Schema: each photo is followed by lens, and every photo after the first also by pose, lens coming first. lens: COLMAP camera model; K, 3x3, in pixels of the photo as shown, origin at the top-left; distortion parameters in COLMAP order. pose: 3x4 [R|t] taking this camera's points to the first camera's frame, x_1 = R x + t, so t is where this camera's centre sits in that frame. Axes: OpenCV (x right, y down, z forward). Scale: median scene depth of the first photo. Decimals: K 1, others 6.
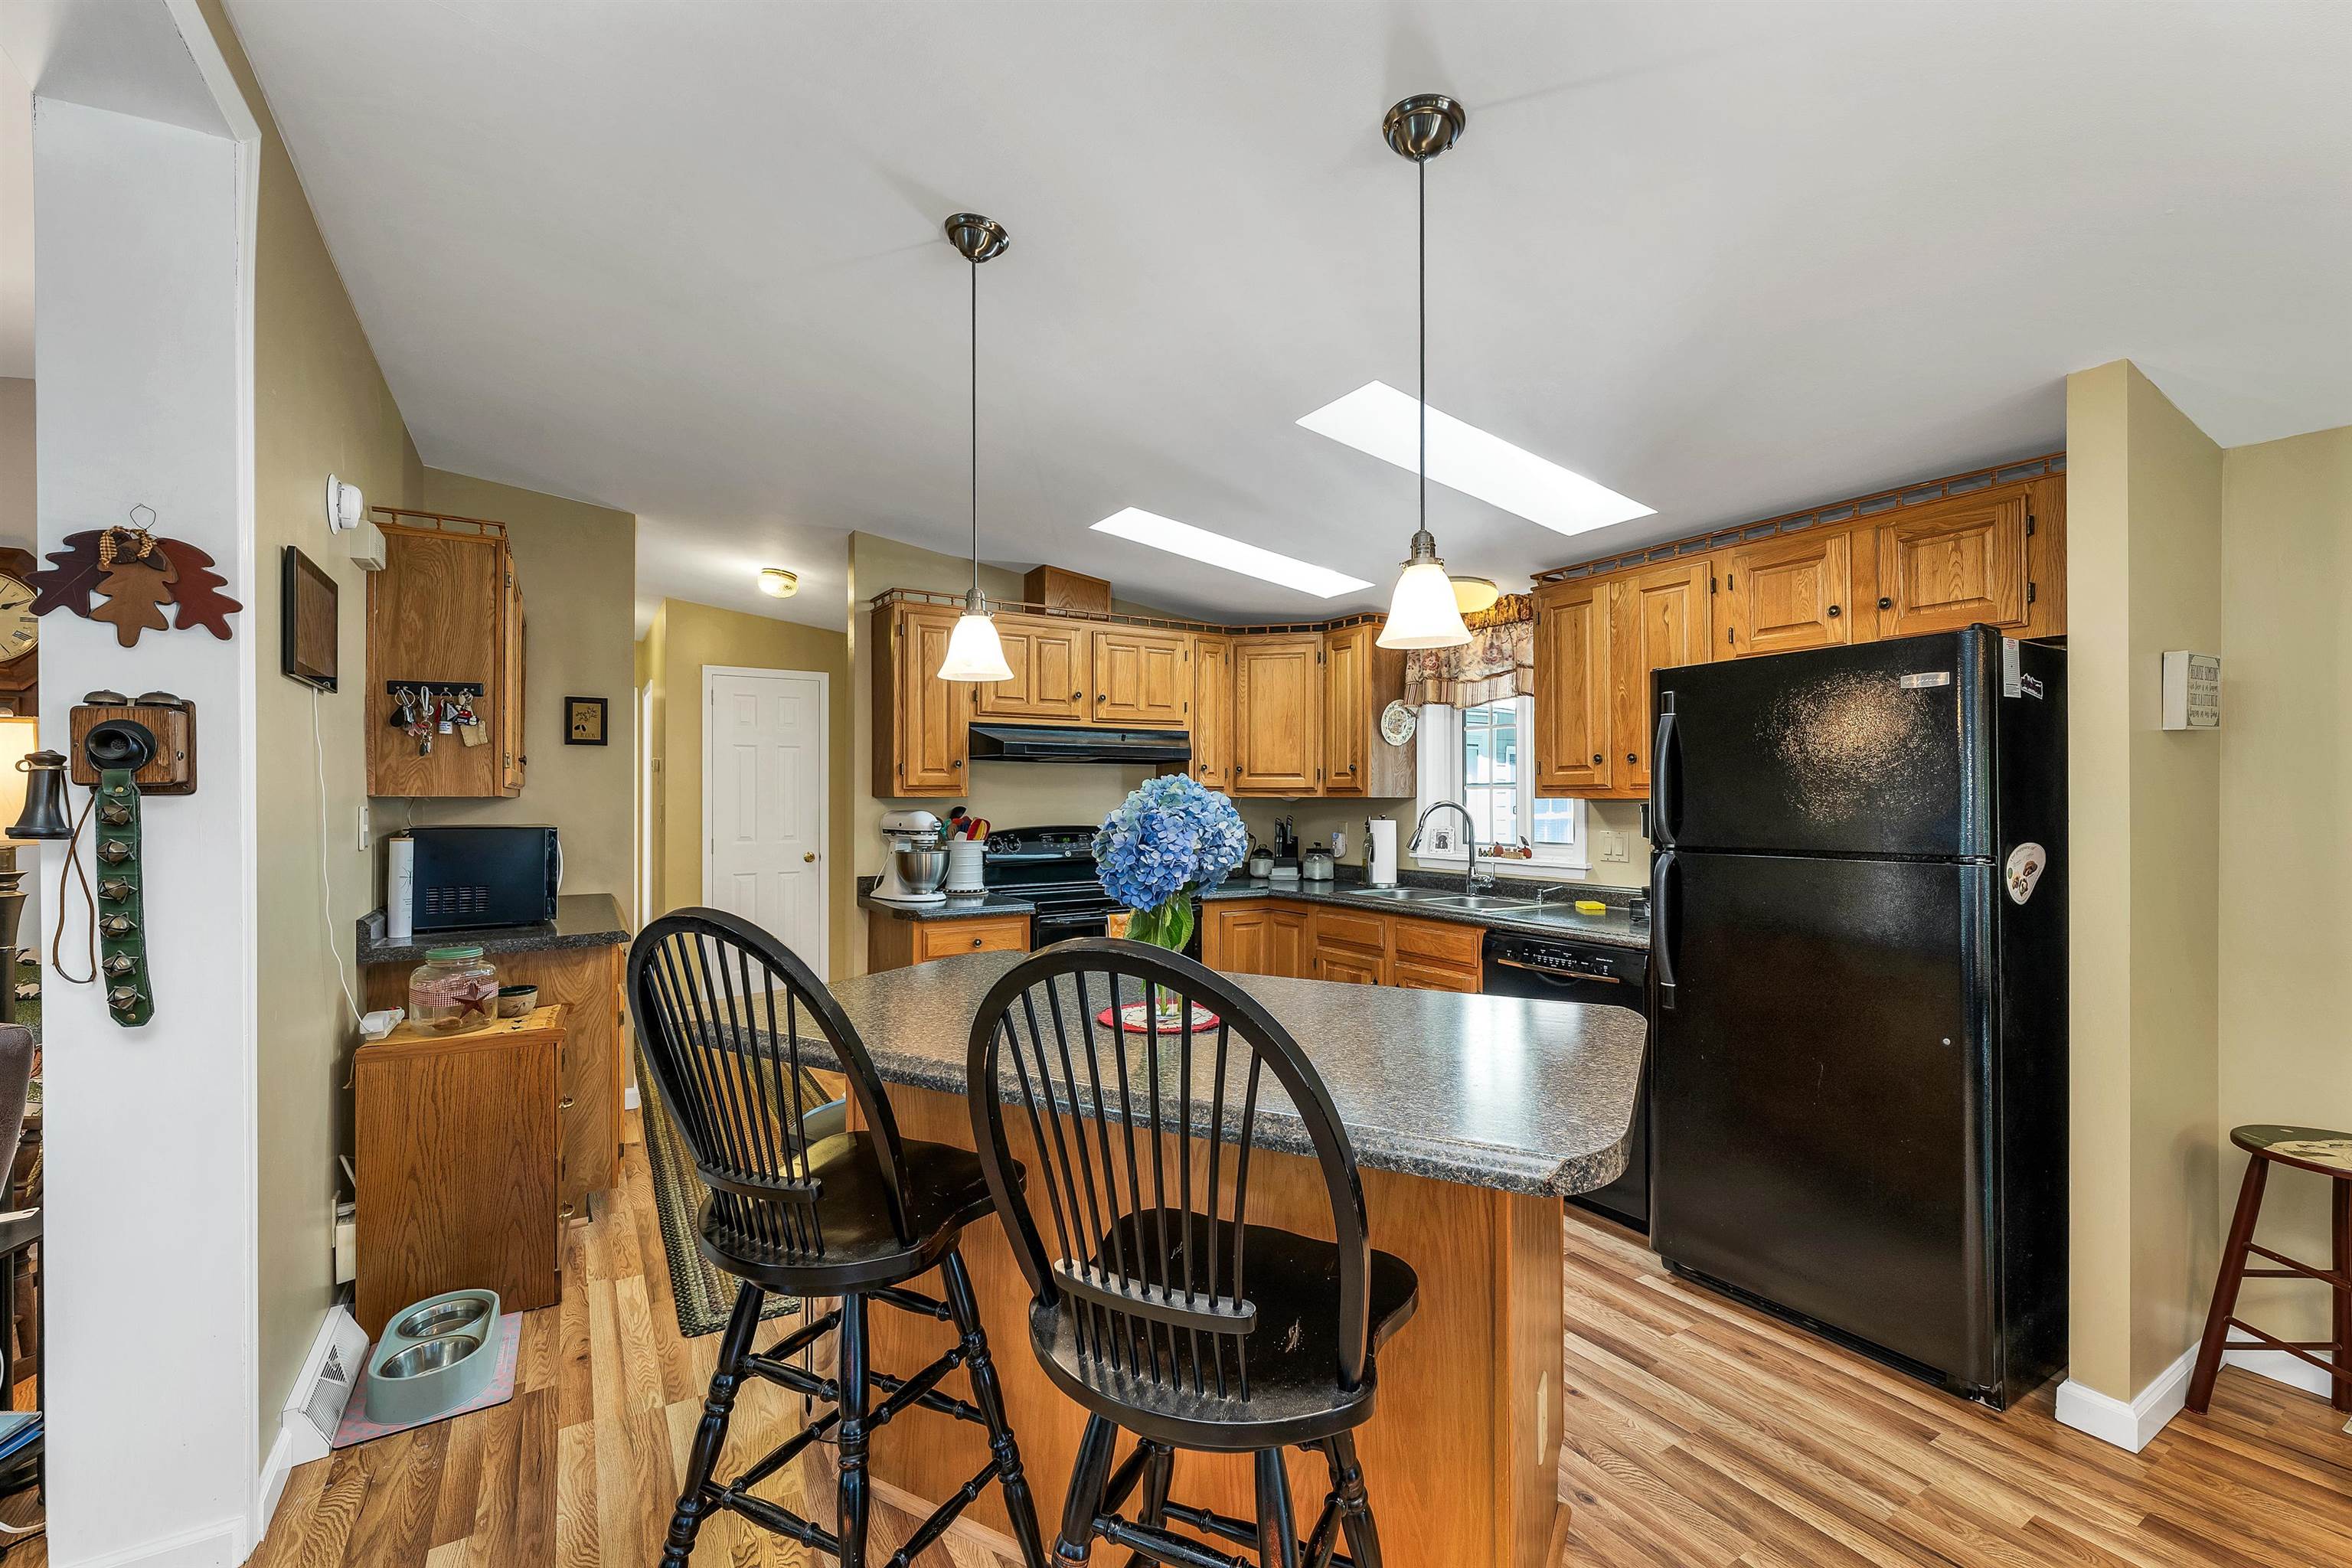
lens RADIAL K [[977.5, 0, 1169.0], [0, 977.5, 791.9], [0, 0, 1]] dist [0.004272, -0.001273]
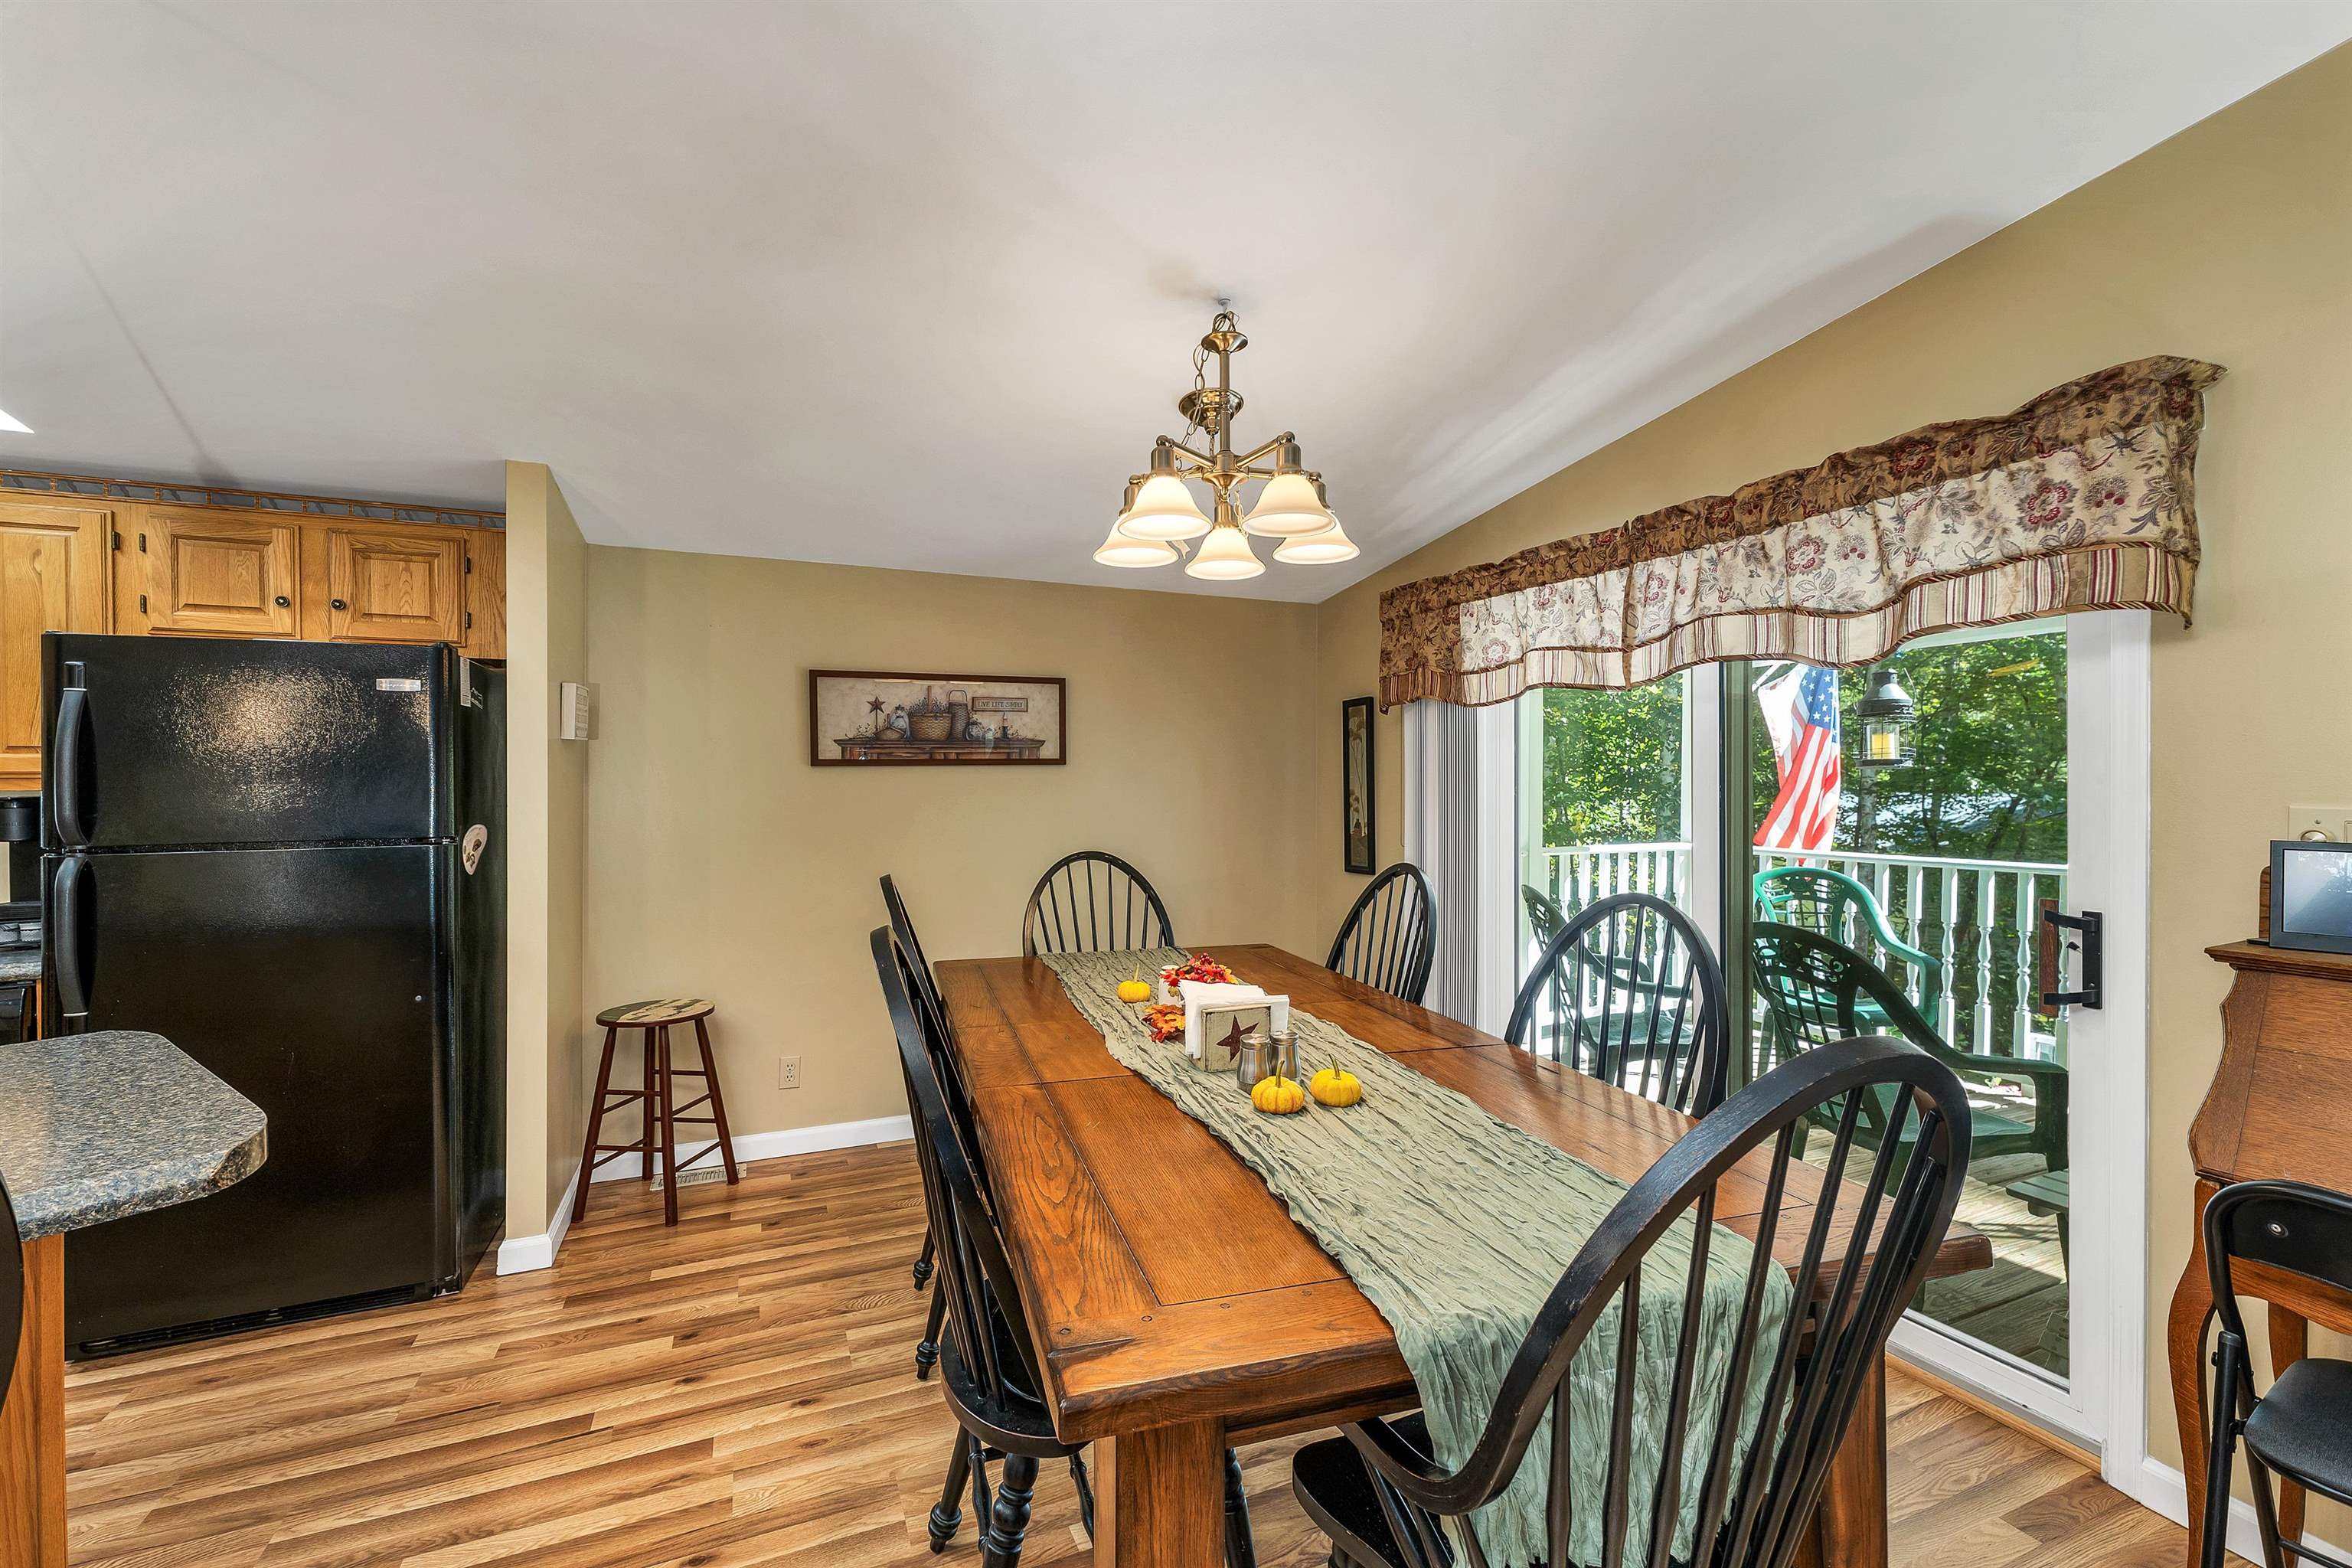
lens RADIAL K [[977.5, 0, 1166.4], [0, 977.5, 787.3], [0, 0, 1]] dist [0.004272, -0.001273]
pose [[0.147541, -0.001175, 0.989055, -0.180120], [-0.002453, 0.999996, 0.001554, 0.000452], [-0.989053, -0.002656, 0.147538, -0.037854]]
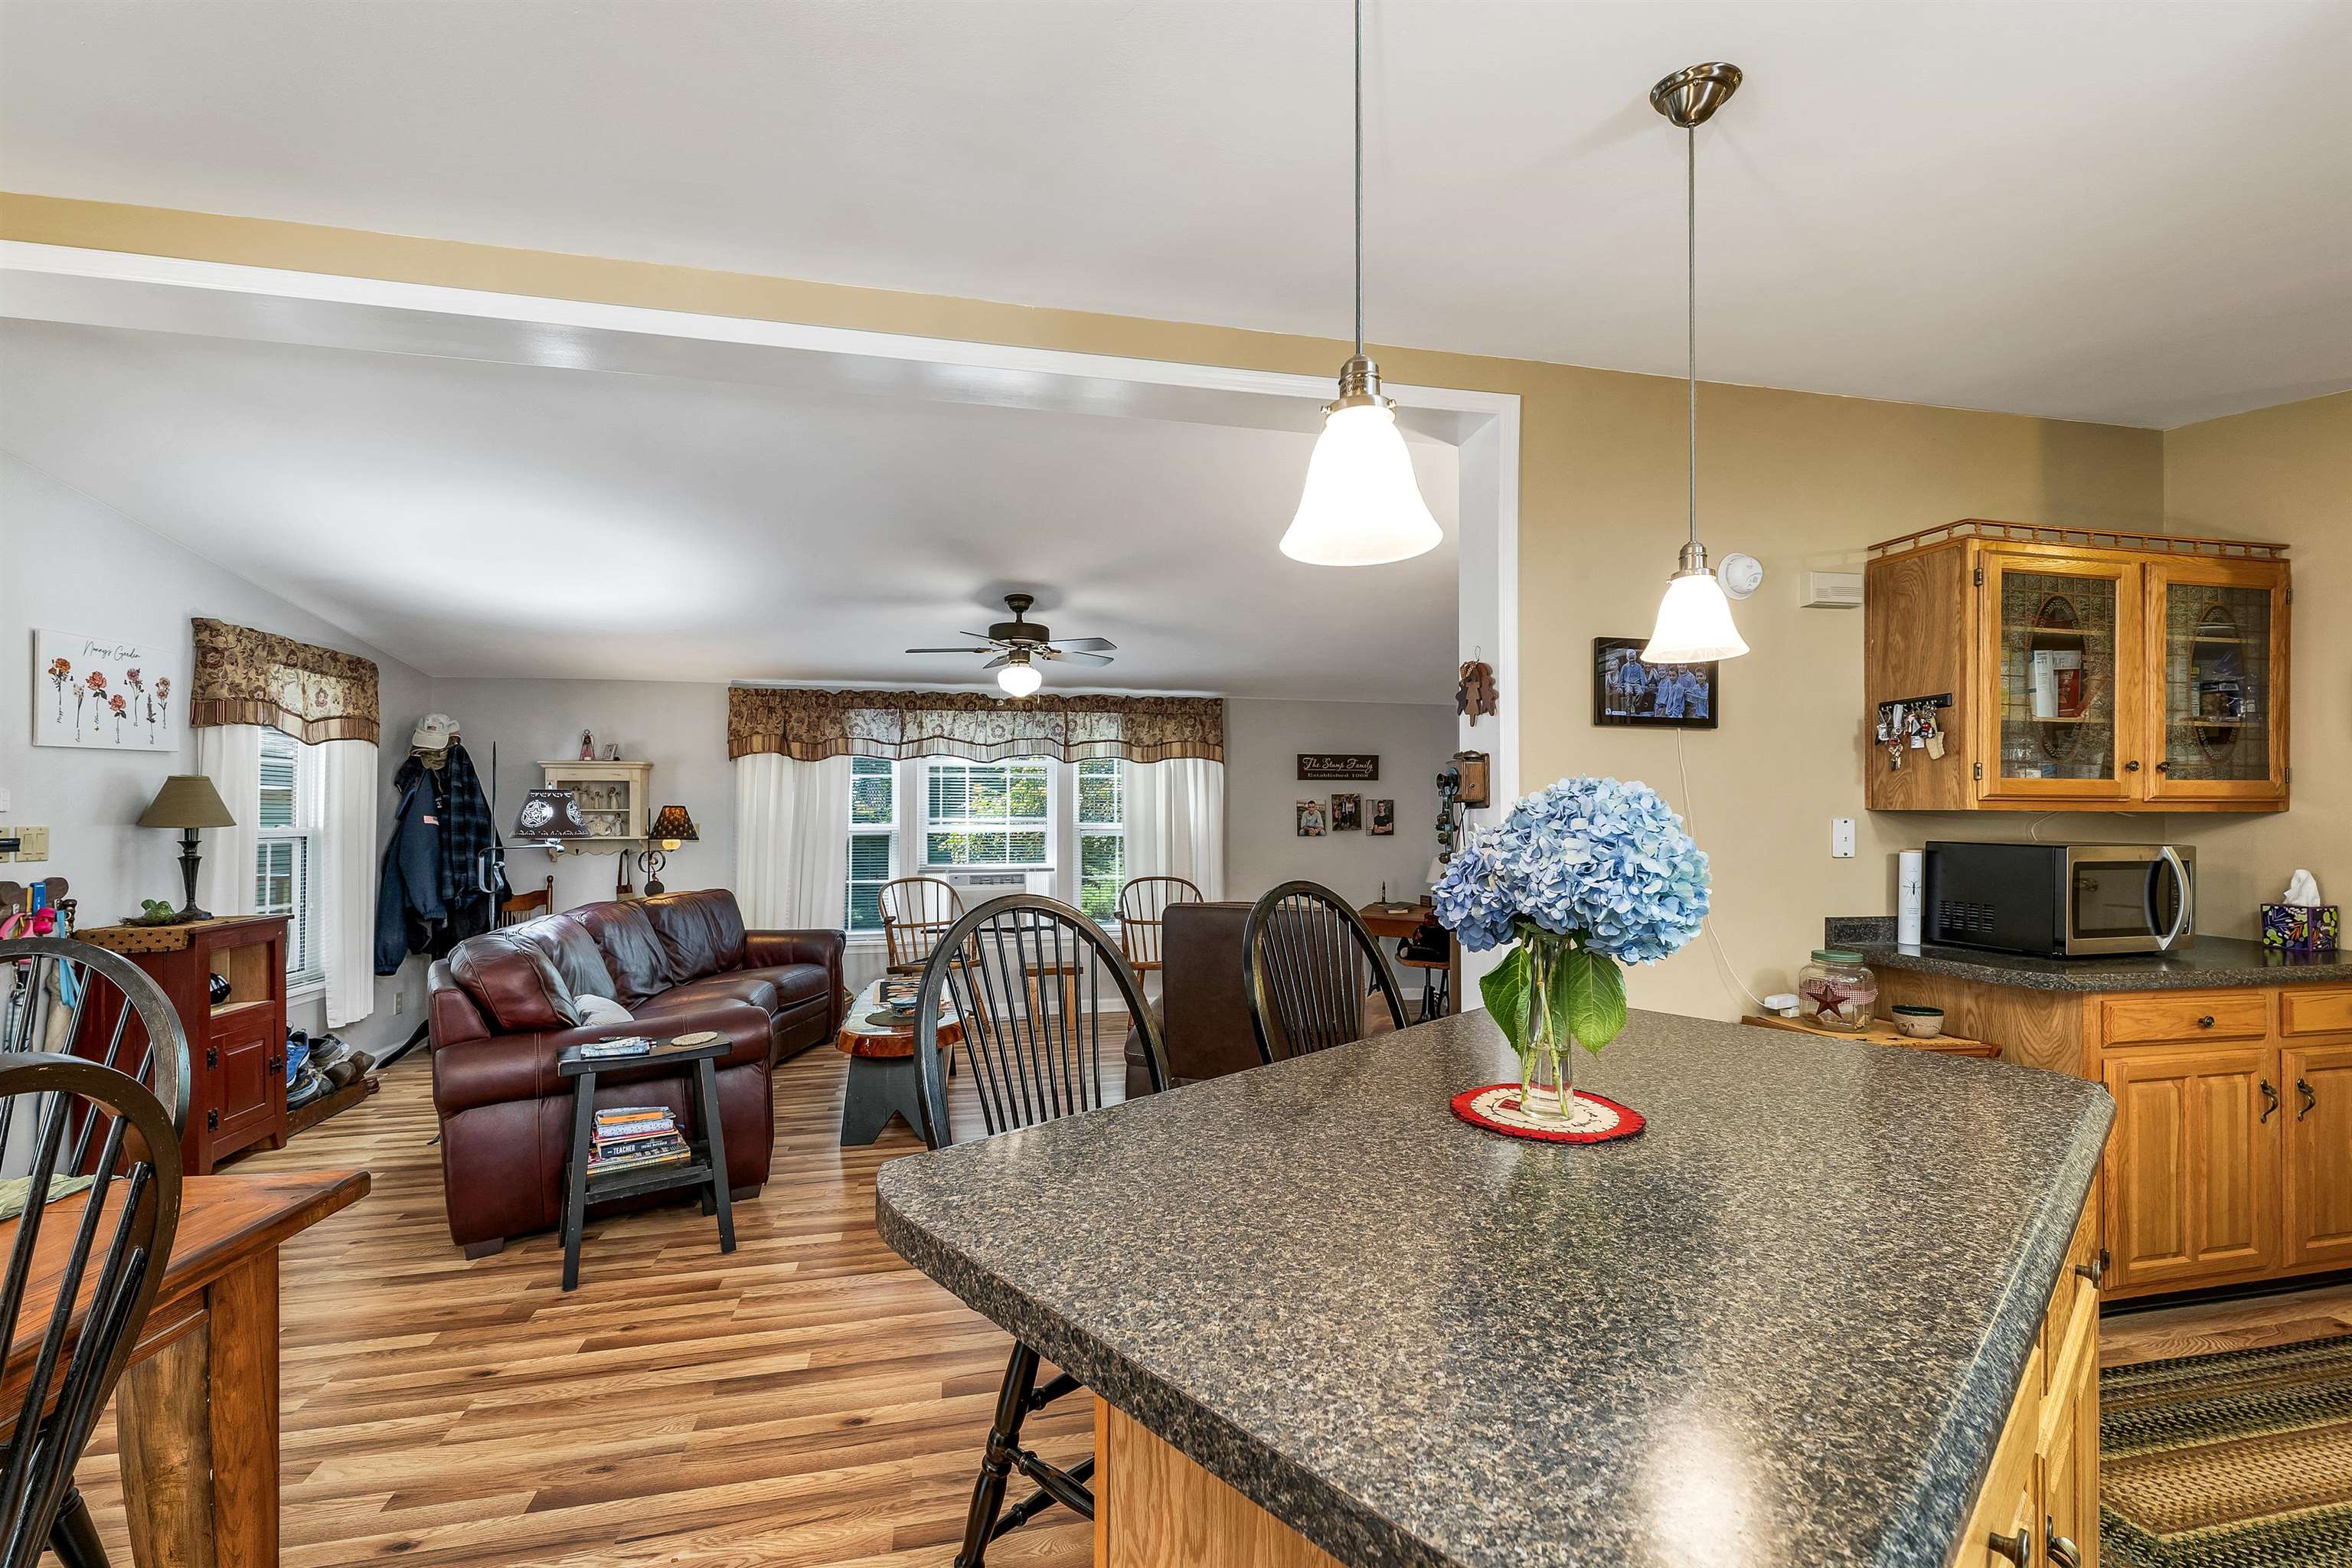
lens RADIAL K [[977.5, 0, 1165.3], [0, 977.5, 805.2], [0, 0, 1]] dist [0.004272, -0.001273]
pose [[-0.327405, -0.004881, -0.944872, 0.505174], [0.001936, 0.999981, -0.005837, 0.004449], [0.944882, -0.003740, -0.327389, 0.635524]]
